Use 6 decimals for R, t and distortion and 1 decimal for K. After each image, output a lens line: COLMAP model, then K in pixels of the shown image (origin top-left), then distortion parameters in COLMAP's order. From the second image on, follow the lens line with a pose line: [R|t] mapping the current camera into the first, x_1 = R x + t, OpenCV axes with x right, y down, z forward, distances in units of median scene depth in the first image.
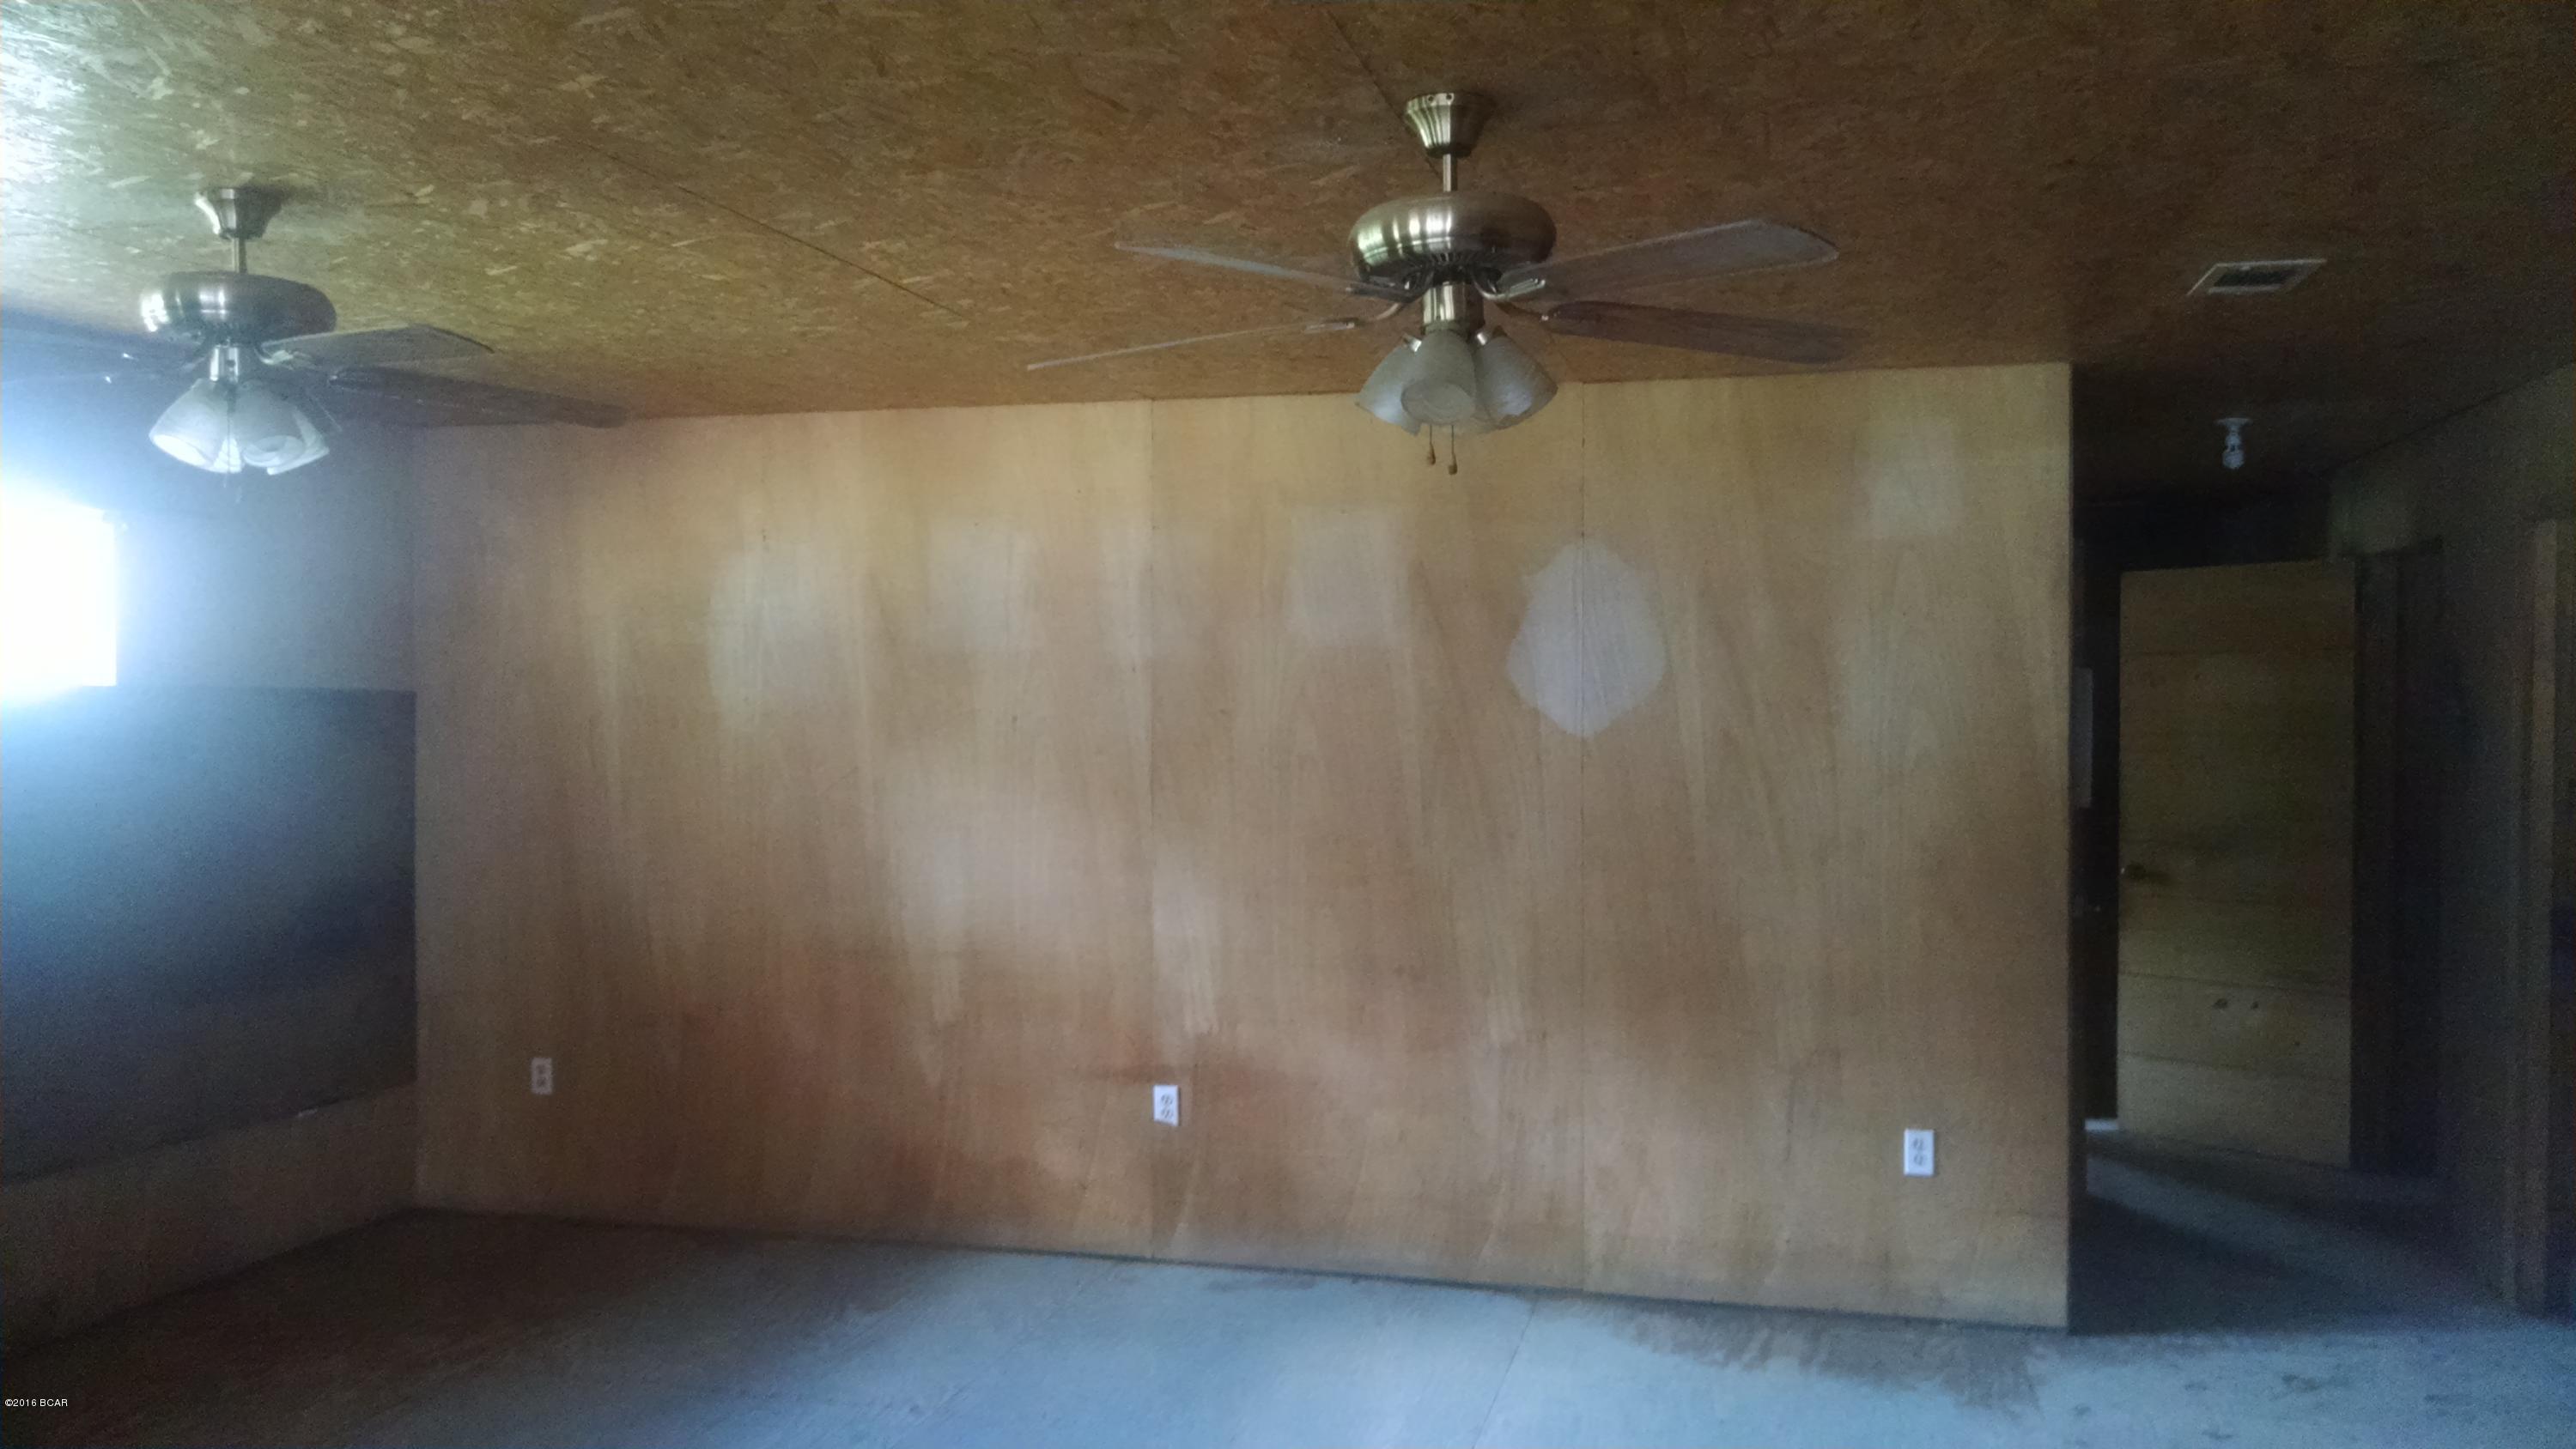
lens RADIAL K [[2012.0, 0, 1295.6], [0, 2012.0, 720.3], [0, 0, 1]] dist [0.009398, -0.067401]
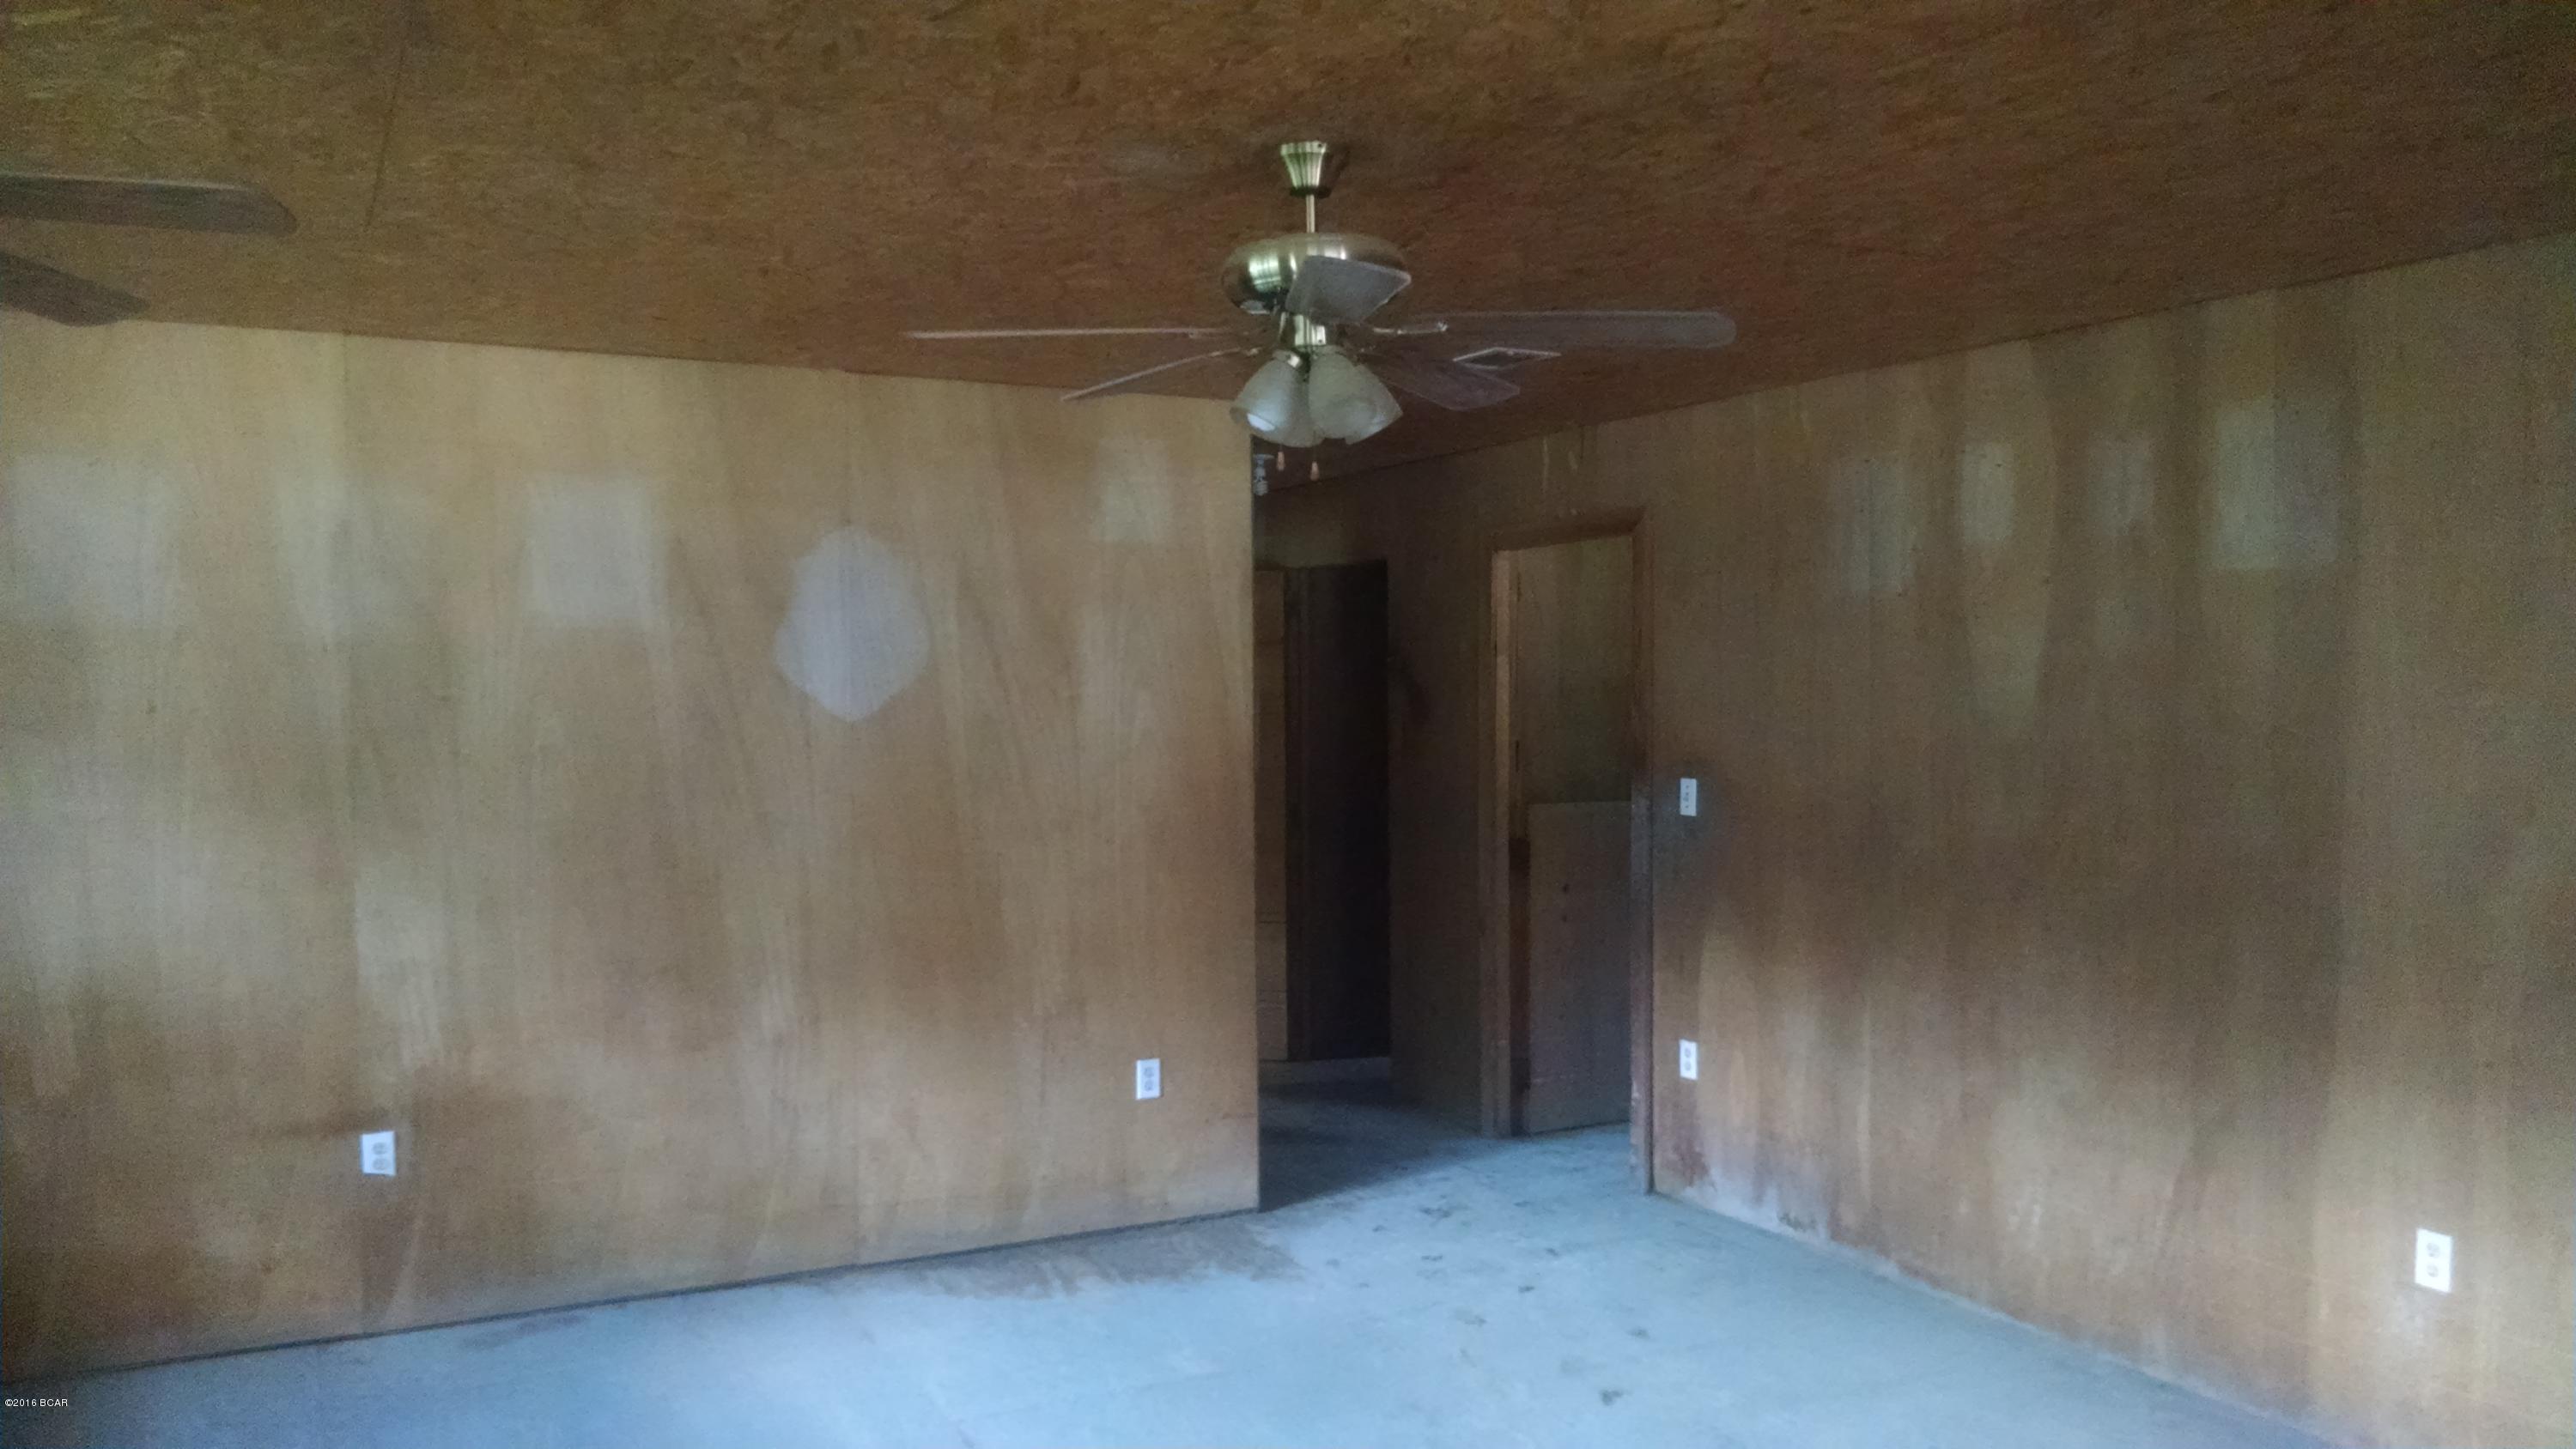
lens RADIAL K [[2012.0, 0, 1296.7], [0, 2012.0, 727.9], [0, 0, 1]] dist [0.009398, -0.067401]
pose [[0.717224, -0.016778, 0.696641, -0.402299], [0.007702, 0.999840, 0.016150, -0.002755], [-0.696801, -0.006217, 0.717238, 0.115578]]
